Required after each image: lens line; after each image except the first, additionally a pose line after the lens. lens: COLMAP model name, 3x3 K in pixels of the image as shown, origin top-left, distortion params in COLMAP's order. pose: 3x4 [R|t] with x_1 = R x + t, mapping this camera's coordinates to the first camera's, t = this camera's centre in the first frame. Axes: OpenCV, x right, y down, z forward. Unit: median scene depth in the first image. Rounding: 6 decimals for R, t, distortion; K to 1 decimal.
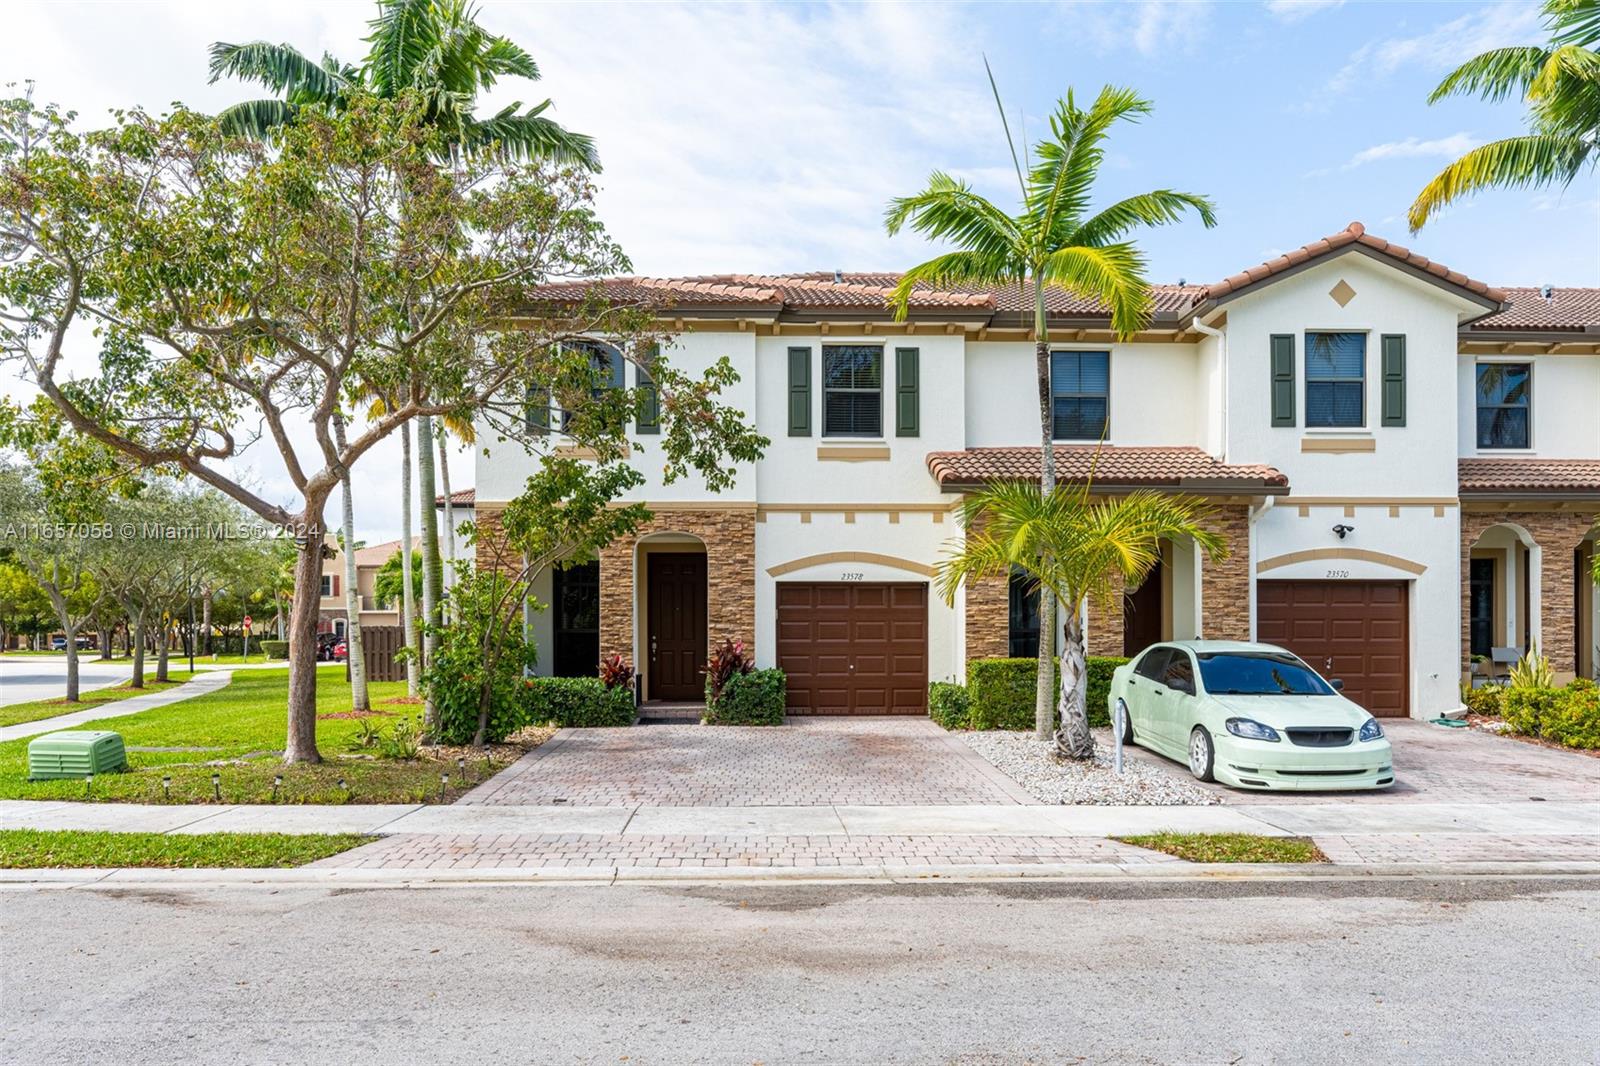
lens RADIAL K [[1073.1, 0, 802.8], [0, 1073.1, 619.6], [0, 0, 1]] dist [-0.005755, -0.002466]
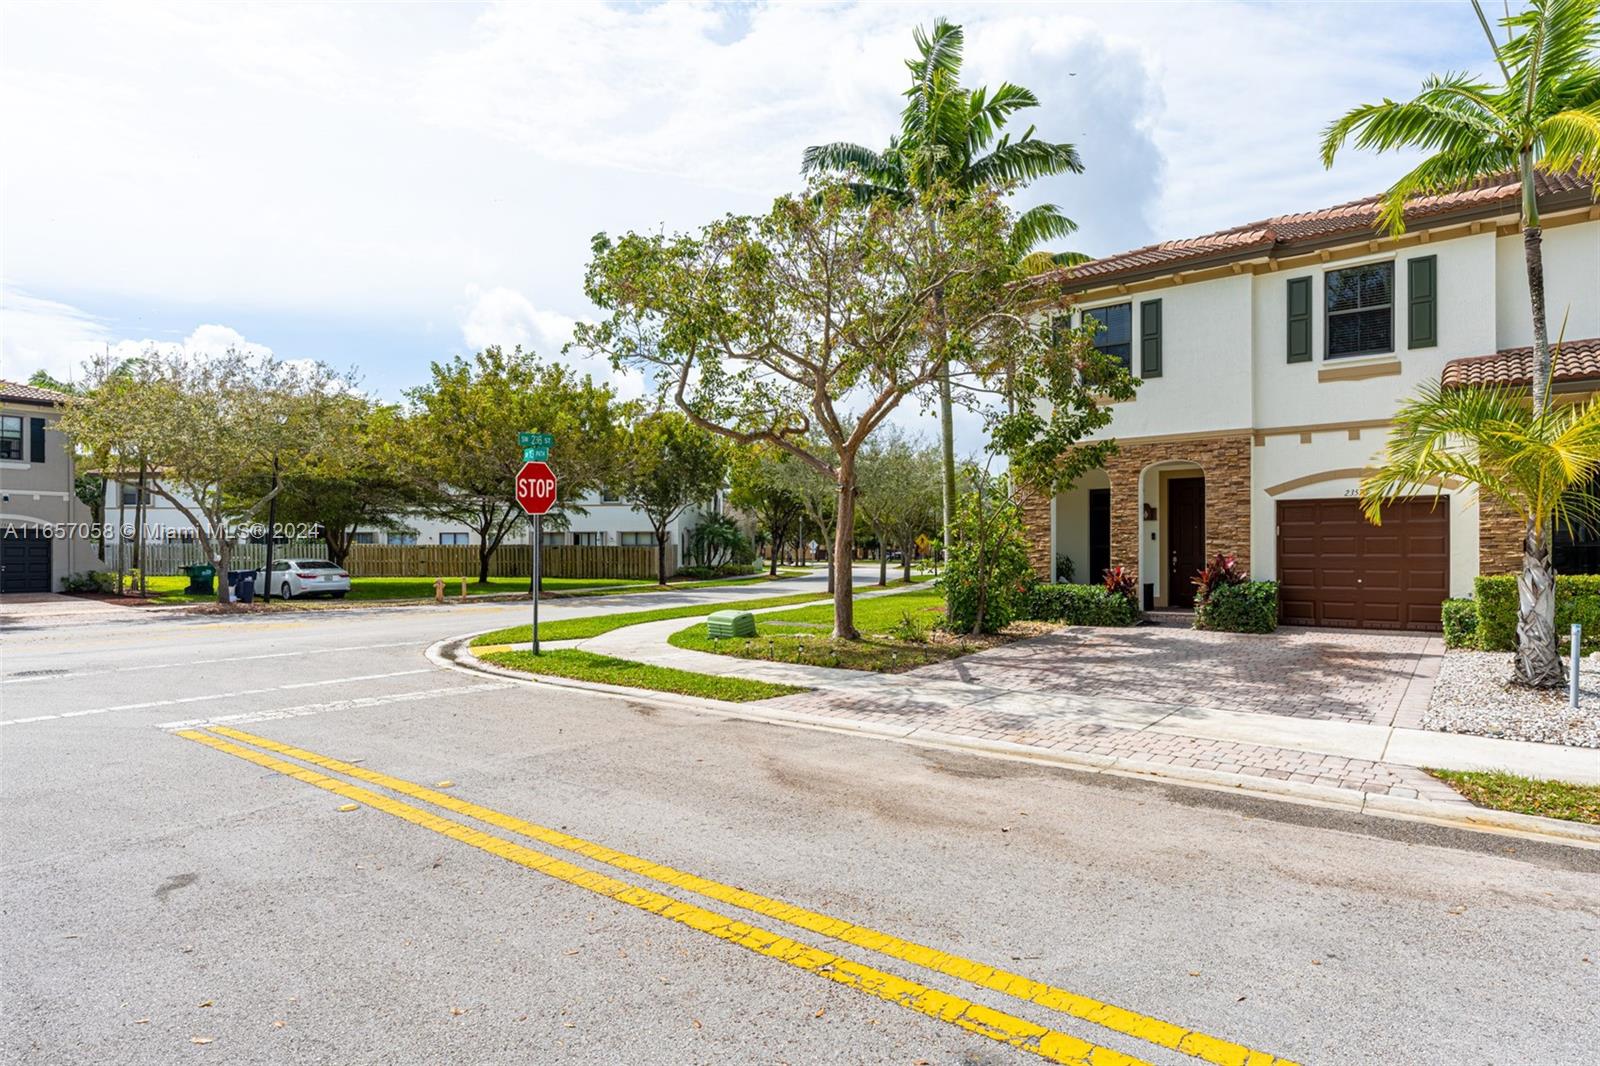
lens RADIAL K [[850.3, 0, 801.1], [0, 850.3, 543.2], [0, 0, 1]] dist [-0.003727, -0.001193]
pose [[0.786451, -0.006348, -0.617620, 0.136948], [0.010407, 0.999941, 0.002975, -0.000032], [0.617565, -0.008767, 0.786471, 0.038903]]
